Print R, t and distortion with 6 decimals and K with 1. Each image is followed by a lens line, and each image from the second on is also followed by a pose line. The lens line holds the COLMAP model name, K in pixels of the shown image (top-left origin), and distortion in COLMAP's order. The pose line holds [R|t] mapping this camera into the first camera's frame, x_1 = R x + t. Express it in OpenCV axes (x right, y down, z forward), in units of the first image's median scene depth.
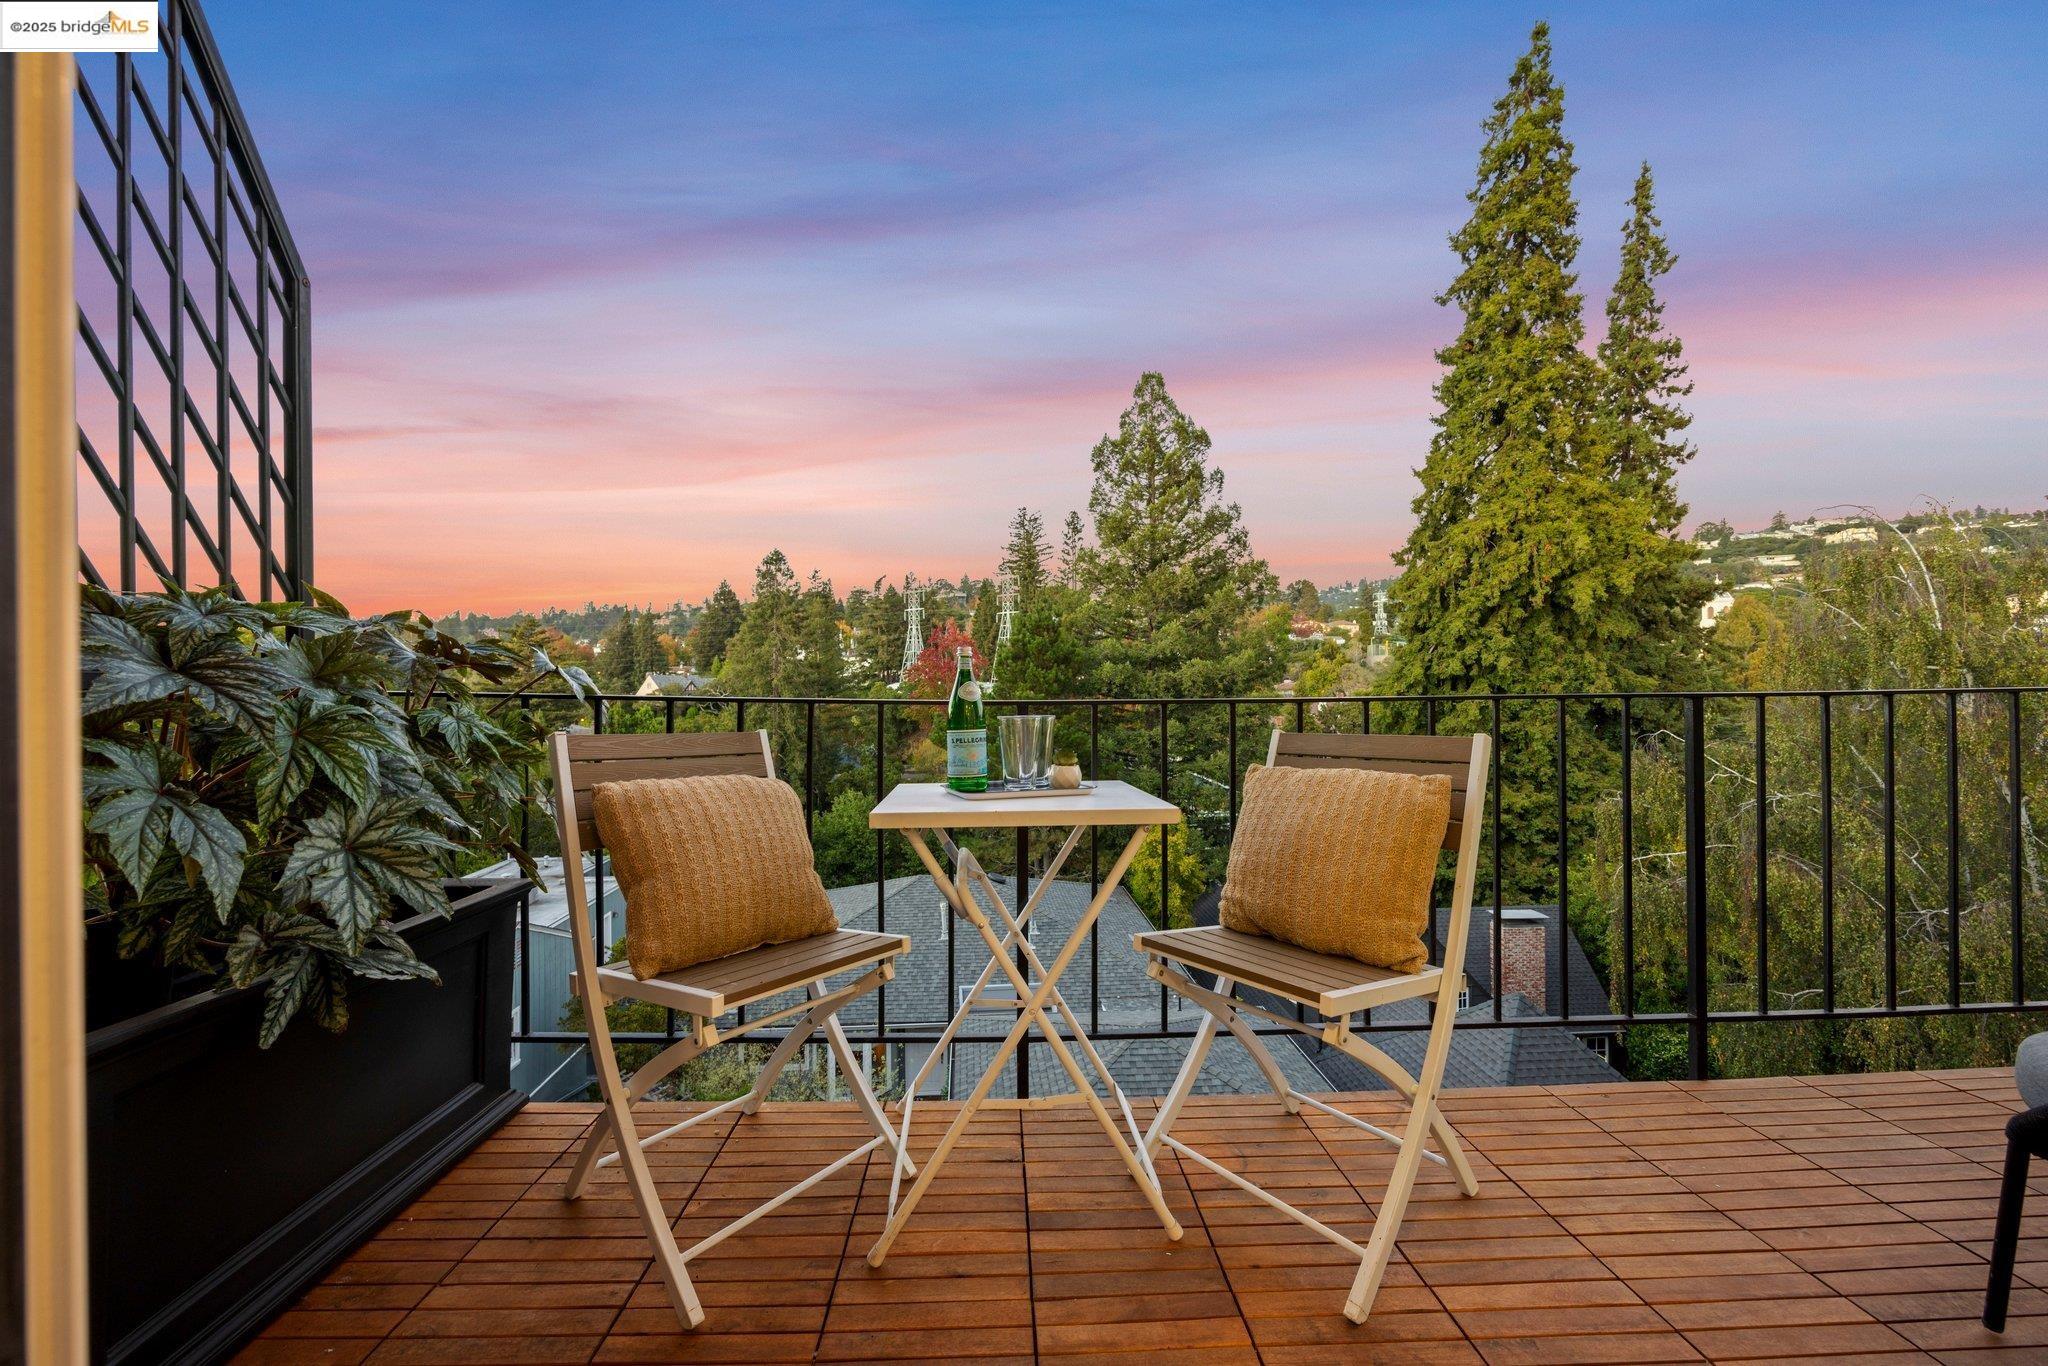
lens RADIAL K [[829.9, 0, 1021.9], [0, 829.9, 673.8], [0, 0, 1]] dist [-0.007237, 0.000144]
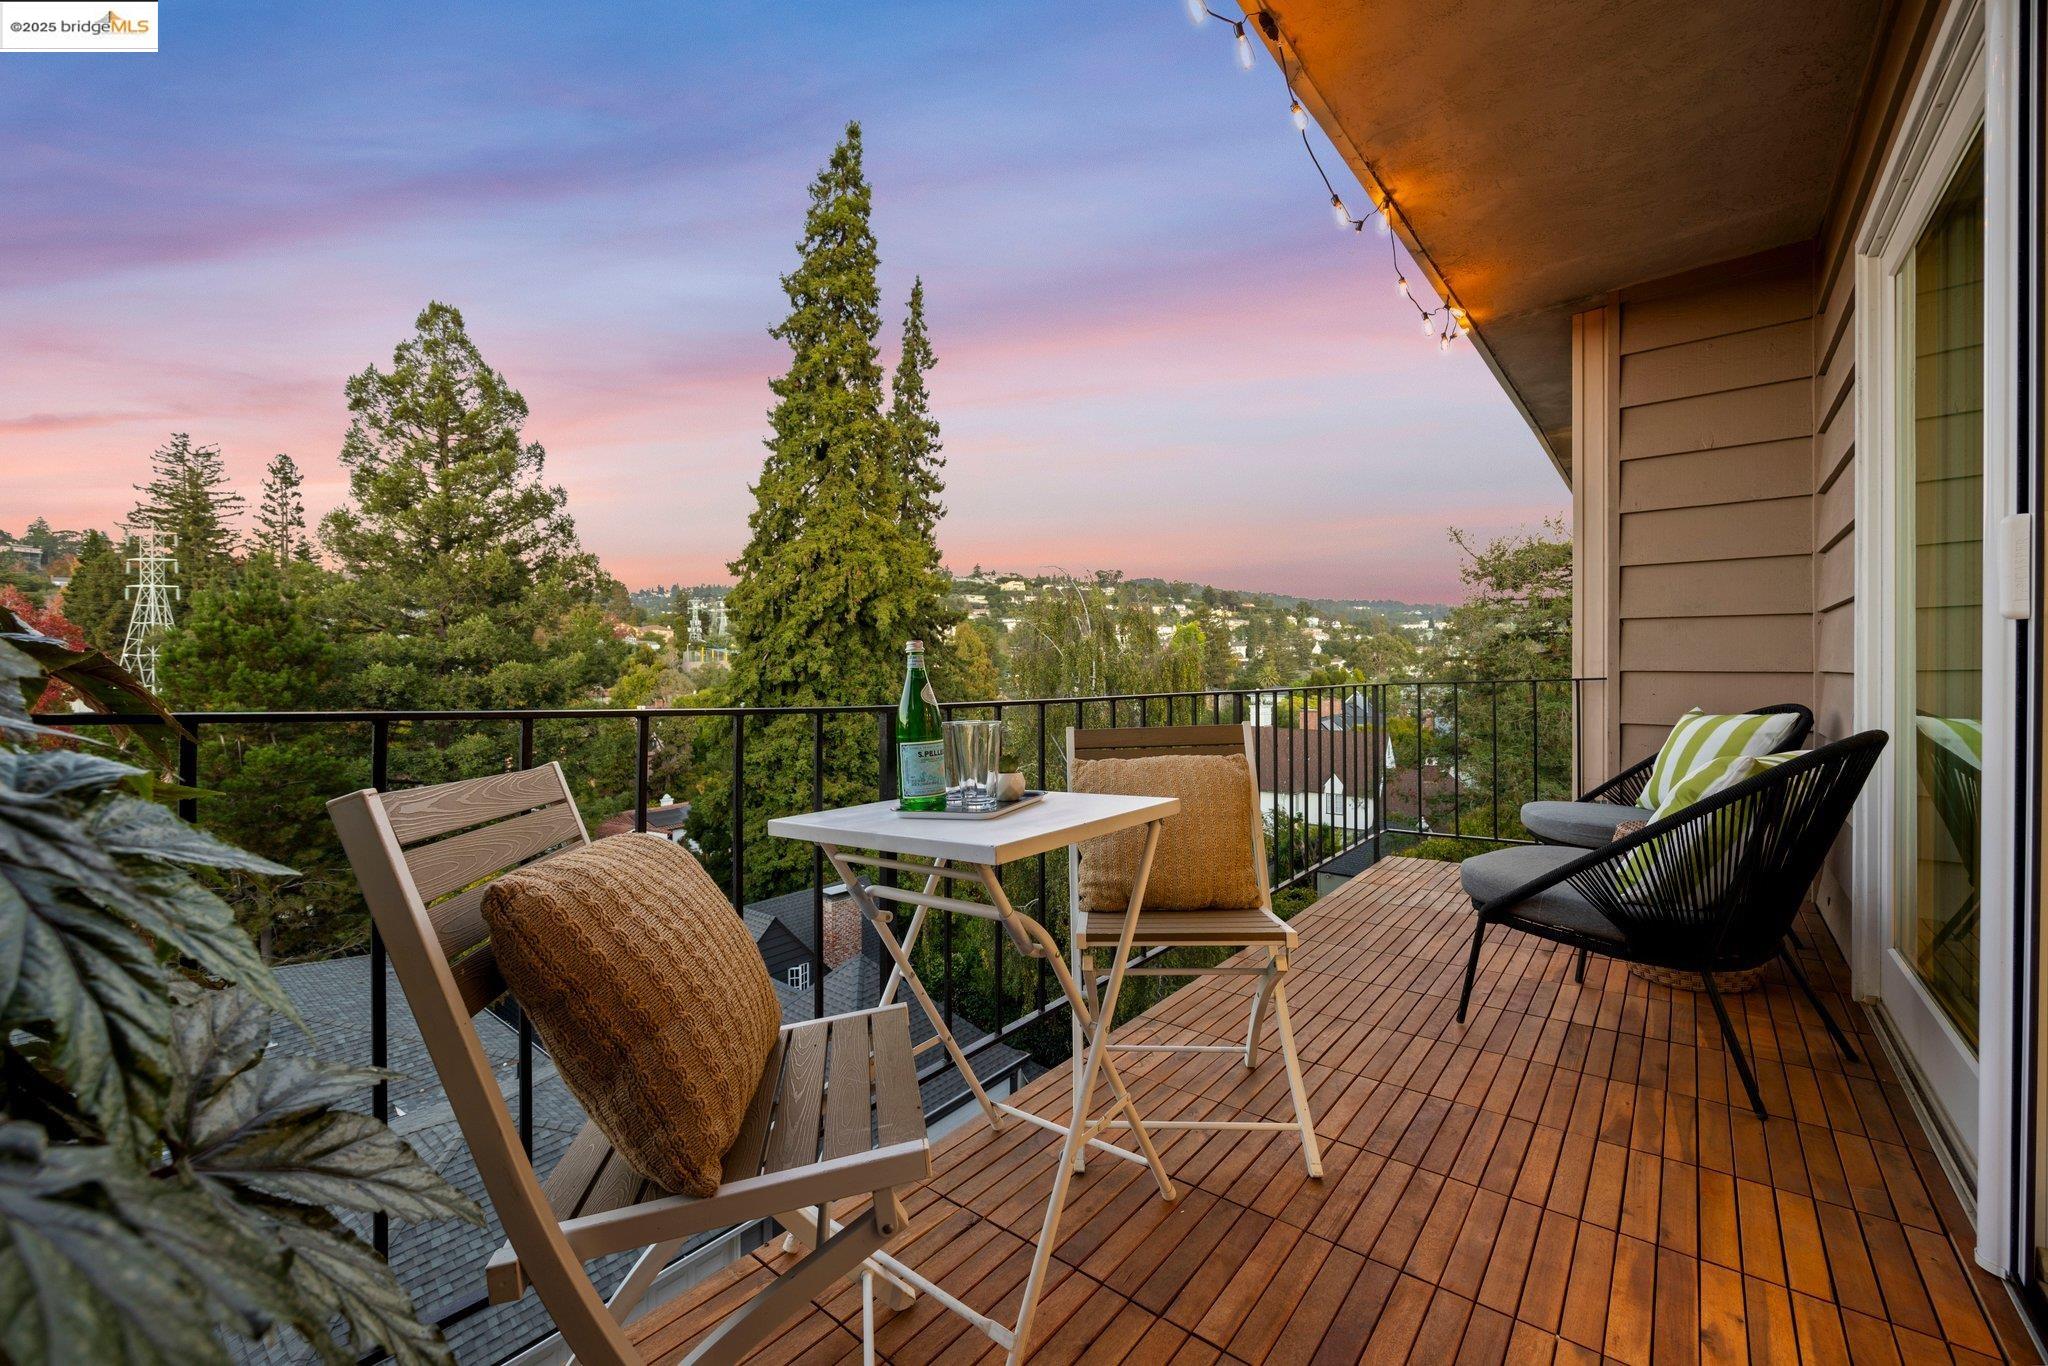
lens RADIAL K [[822.1, 0, 1024.0], [0, 822.1, 683.0], [0, 0, 1]] dist [-0.007495, 0.000107]
pose [[0.639341, 0.000599, 0.768923, -0.108194], [-0.002800, 0.999995, 0.001549, 0.001286], [-0.768918, -0.003143, 0.639339, 0.066047]]
